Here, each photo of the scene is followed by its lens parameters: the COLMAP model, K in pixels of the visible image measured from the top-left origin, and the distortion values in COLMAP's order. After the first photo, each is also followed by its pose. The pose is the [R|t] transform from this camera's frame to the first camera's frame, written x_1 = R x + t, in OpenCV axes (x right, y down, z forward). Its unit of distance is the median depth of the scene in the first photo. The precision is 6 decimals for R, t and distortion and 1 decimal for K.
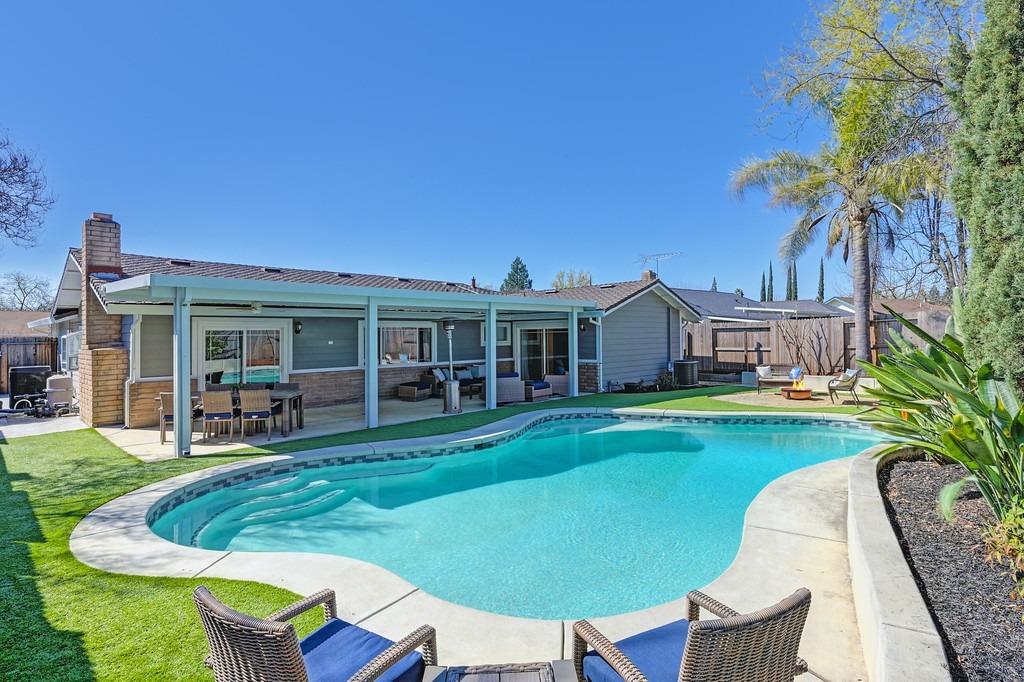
lens RADIAL K [[520.6, 0, 519.1], [0, 520.6, 334.8], [0, 0, 1]] dist [-0.006018, -0.001288]
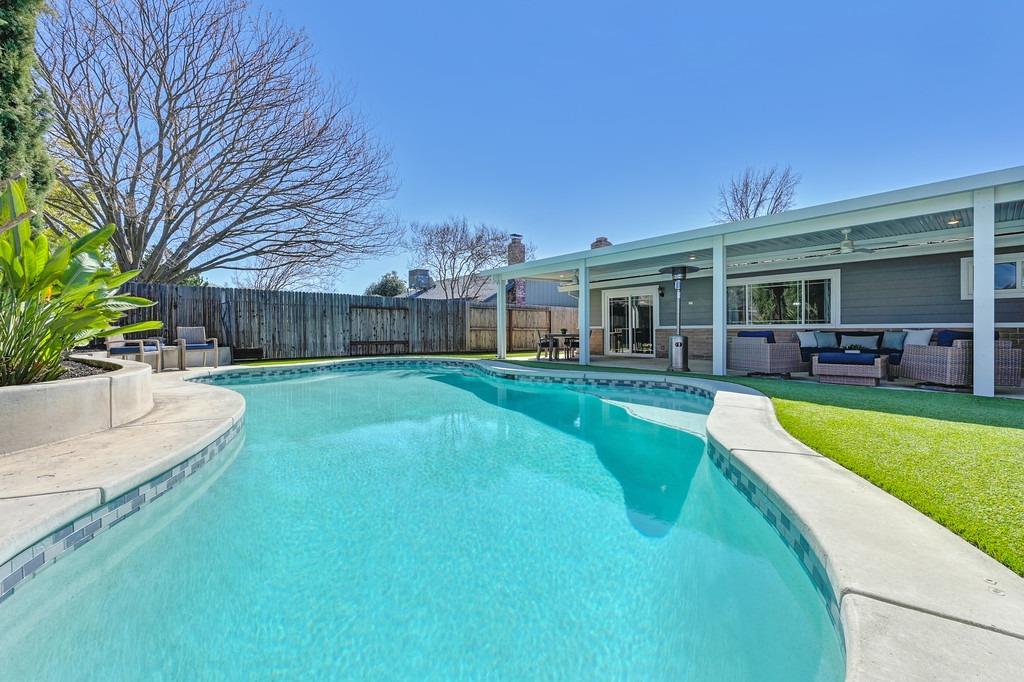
lens RADIAL K [[409.7, 0, 516.7], [0, 409.7, 330.6], [0, 0, 1]] dist [-0.000796, 0.000410]
pose [[-0.104109, 0.009246, -0.994523, 0.606565], [0.003070, 0.999955, 0.008975, 0.071496], [0.994561, -0.002119, -0.104133, 0.791898]]
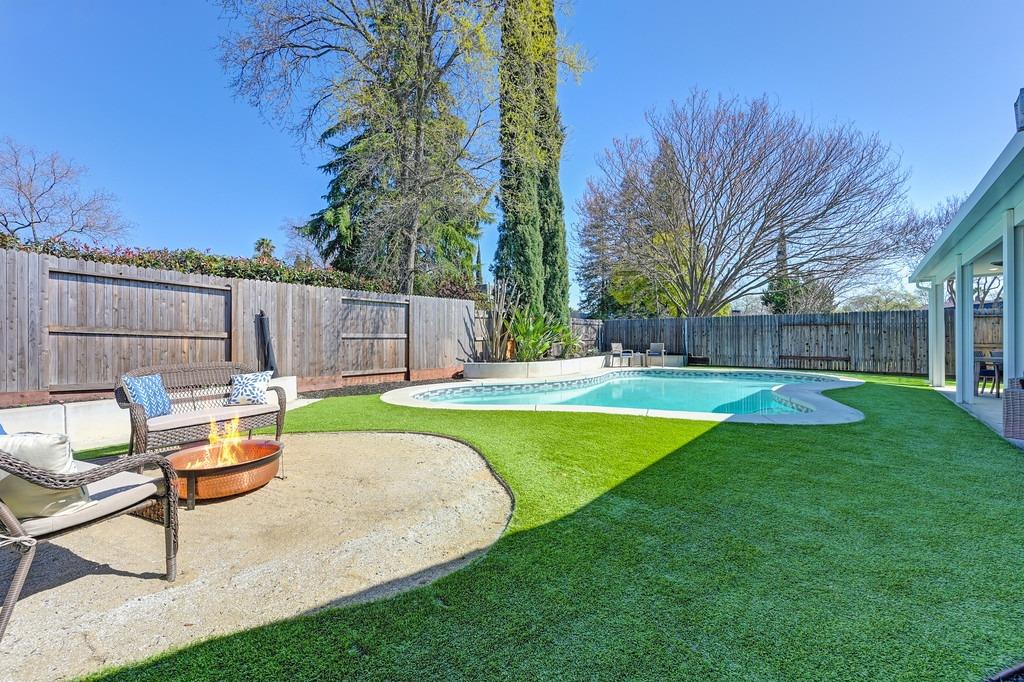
lens RADIAL K [[409.7, 0, 514.3], [0, 409.7, 335.3], [0, 0, 1]] dist [-0.000796, 0.000410]
pose [[-0.999005, 0.010557, -0.043320, 0.441050], [0.010835, 0.999922, -0.006185, 0.047684], [0.043252, -0.006649, -0.999042, 1.410758]]
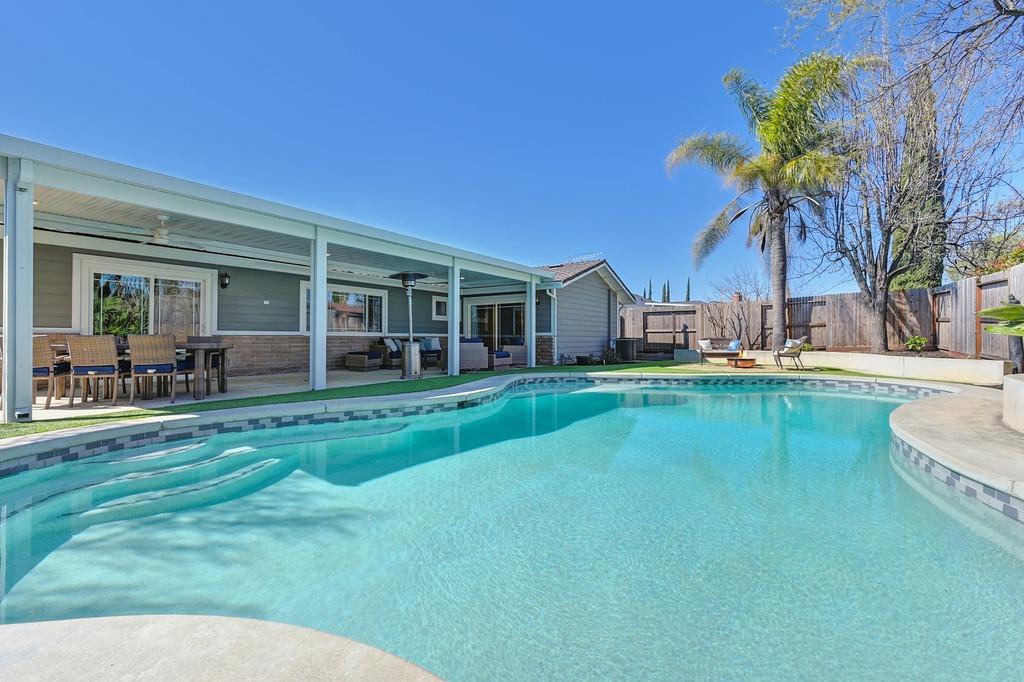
lens RADIAL K [[436.6, 0, 516.1], [0, 436.6, 340.1], [0, 0, 1]] dist [-0.001671, -0.001049]
pose [[0.986225, 0.009646, 0.165131, -0.075443], [-0.010145, 0.999946, 0.002181, 0.079562], [-0.165101, -0.003826, 0.986269, 0.227428]]
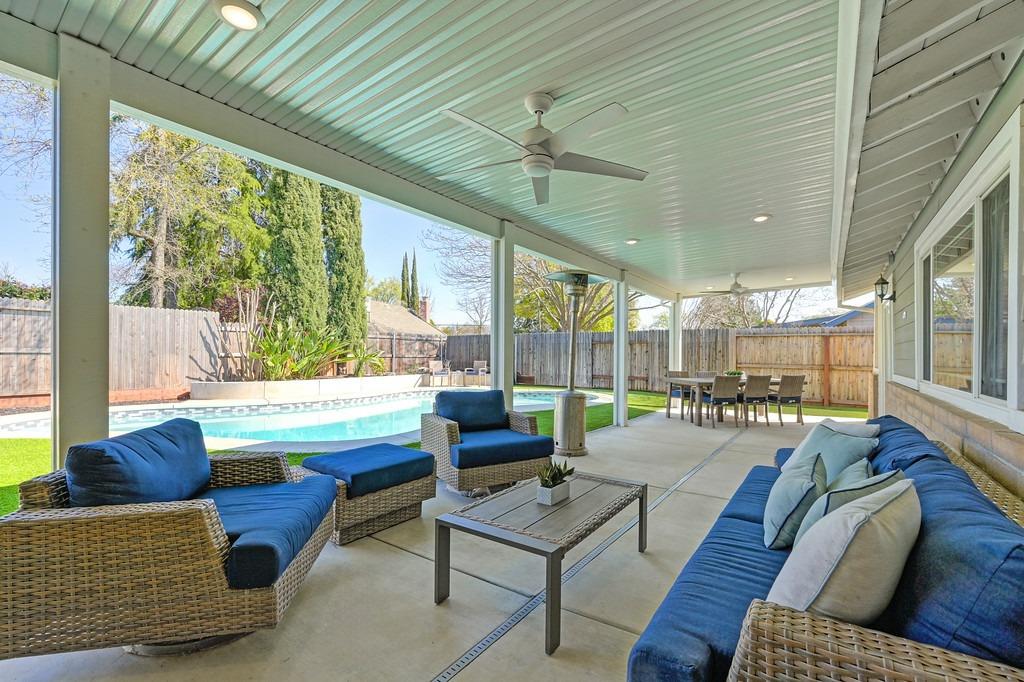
lens RADIAL K [[436.6, 0, 521.3], [0, 436.6, 351.8], [0, 0, 1]] dist [-0.001671, -0.001049]
pose [[-0.991355, 0.002120, -0.131187, -0.019424], [0.002797, 0.999984, -0.004978, 0.048886], [0.131175, -0.005302, -0.991345, 1.431715]]
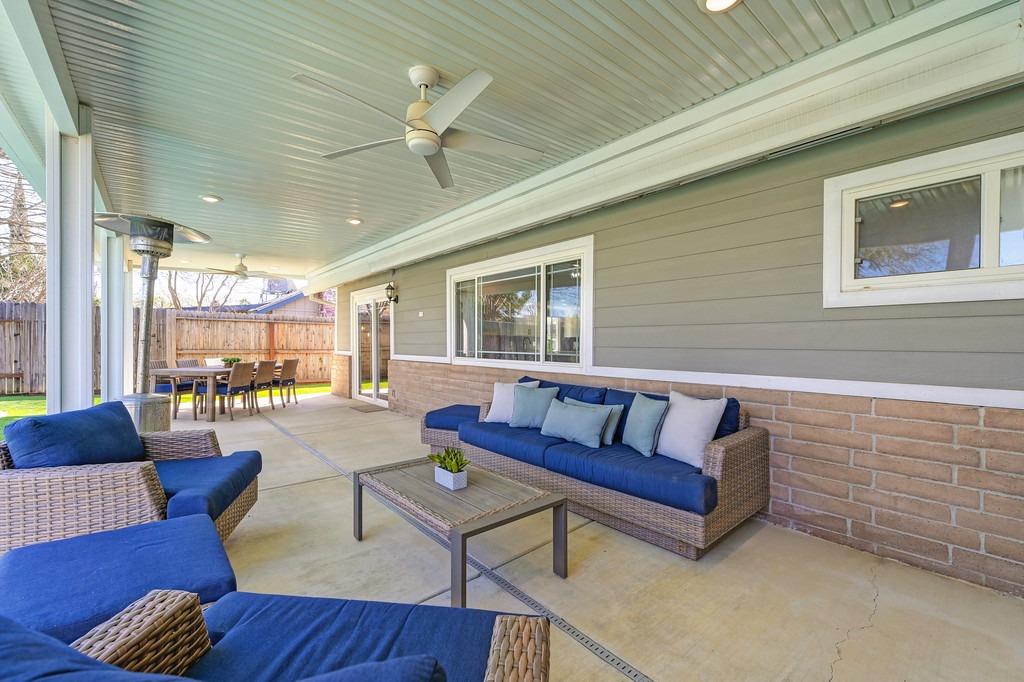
lens RADIAL K [[436.6, 0, 517.0], [0, 436.6, 344.0], [0, 0, 1]] dist [-0.001671, -0.001049]
pose [[-0.126292, 0.011270, -0.991929, 0.137010], [-0.004252, 0.999920, 0.011902, 0.047466], [0.991984, 0.005721, -0.126234, 1.291597]]
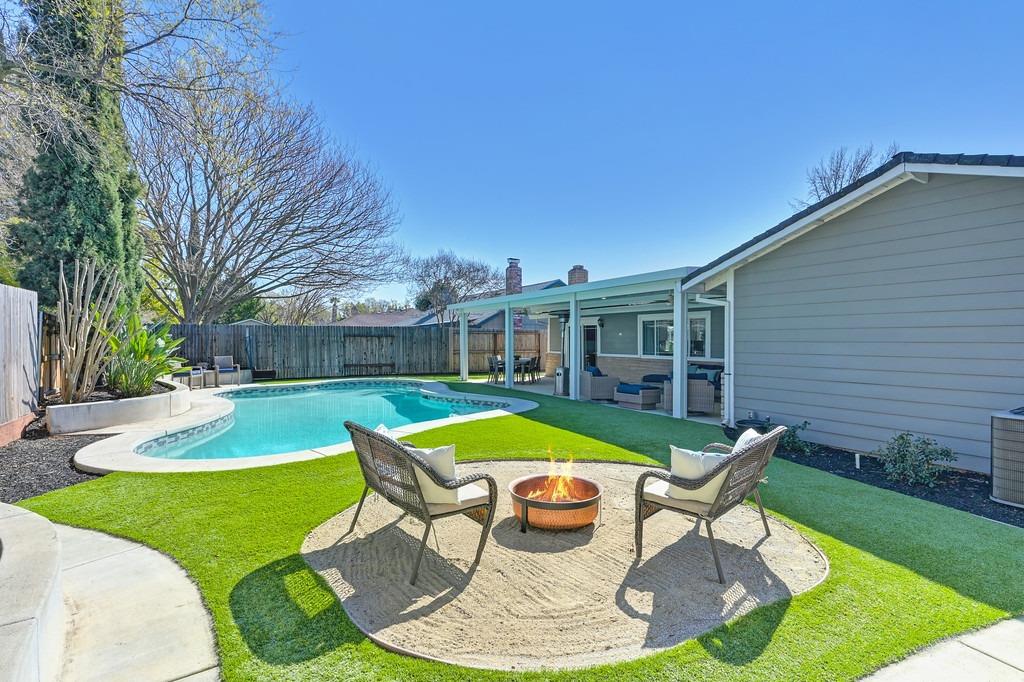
lens RADIAL K [[494.9, 0, 518.5], [0, 494.9, 347.5], [0, 0, 1]] dist [0.002936, 0.000183]
pose [[-0.284108, 0.027526, -0.958397, 0.932474], [0.003449, 0.999611, 0.027688, 0.014260], [0.958786, 0.004561, -0.284092, 1.214489]]
